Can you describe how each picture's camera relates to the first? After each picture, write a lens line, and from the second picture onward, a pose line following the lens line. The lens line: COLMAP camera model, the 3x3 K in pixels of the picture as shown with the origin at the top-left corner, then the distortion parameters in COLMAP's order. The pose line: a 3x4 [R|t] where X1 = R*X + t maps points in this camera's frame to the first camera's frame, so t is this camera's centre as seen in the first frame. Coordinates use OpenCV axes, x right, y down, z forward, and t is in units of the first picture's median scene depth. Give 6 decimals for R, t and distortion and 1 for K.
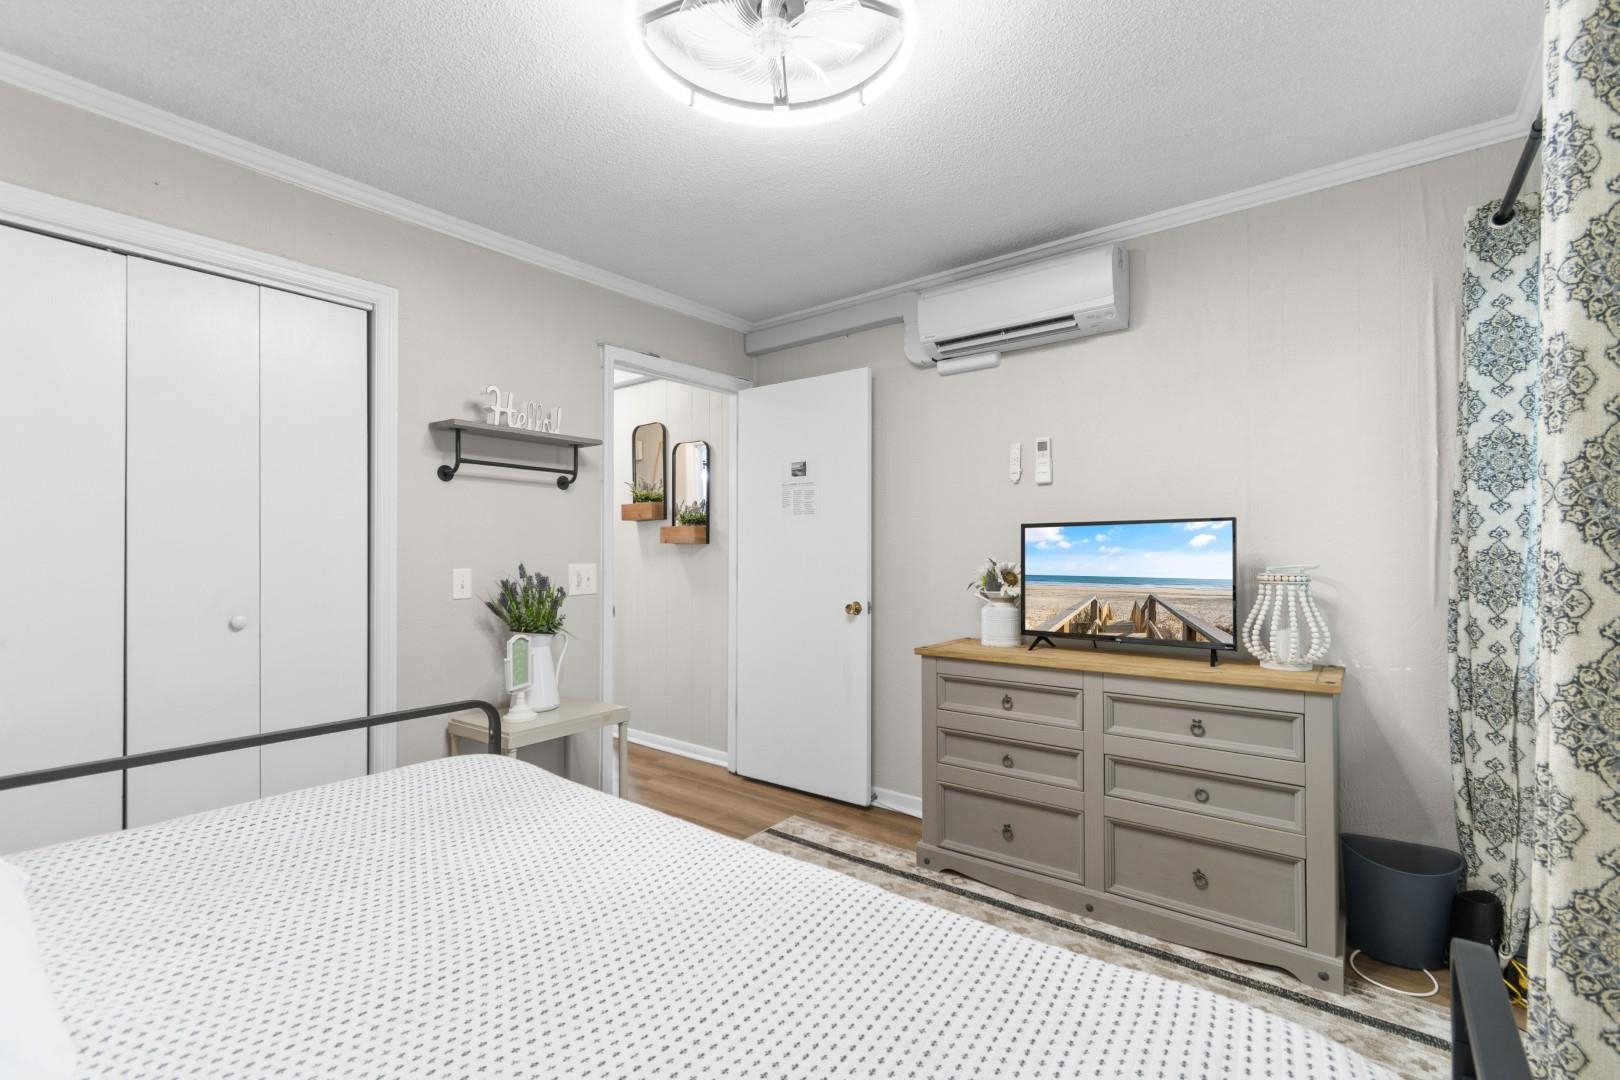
lens RADIAL K [[717.5, 0, 810.0], [0, 717.5, 540.0], [0, 0, 1]] dist [0.001953, 0.000026]
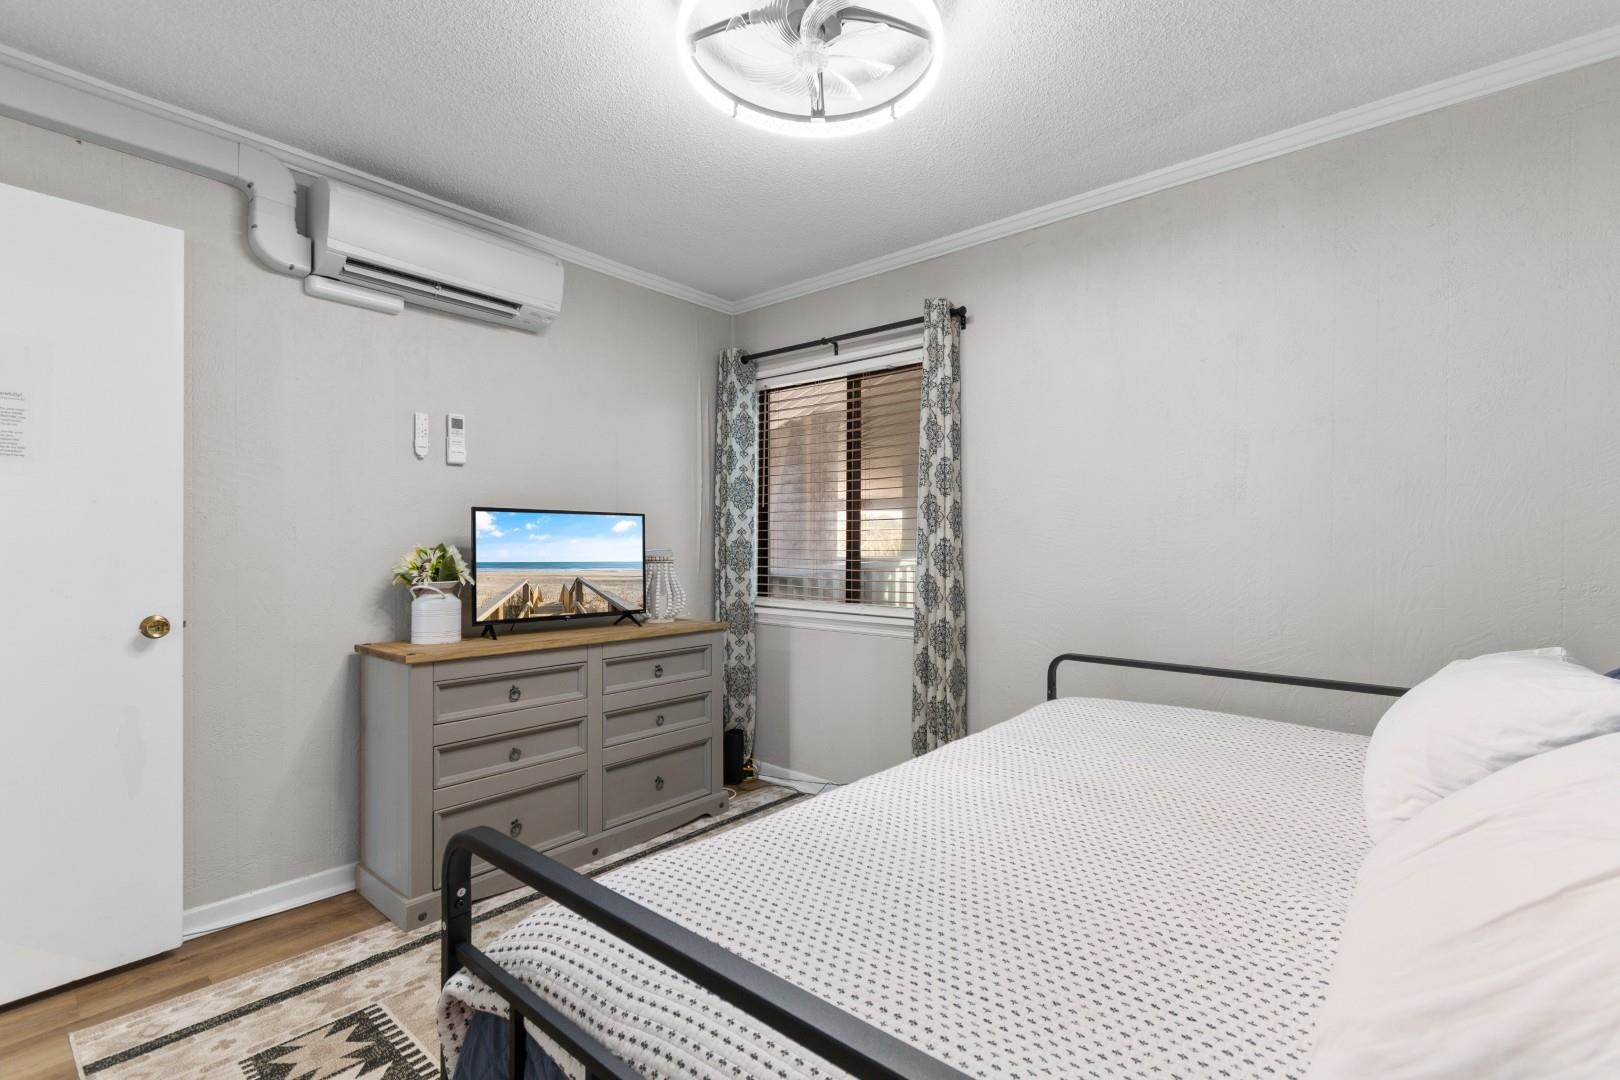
lens RADIAL K [[727.7, 0, 817.7], [0, 727.7, 553.4], [0, 0, 1]] dist [0.002030, -0.000103]
pose [[0.029887, -0.001838, 0.999552, -0.685386], [-0.018411, 0.999828, 0.002389, 0.029396], [-0.999384, -0.018474, 0.029848, 0.570763]]
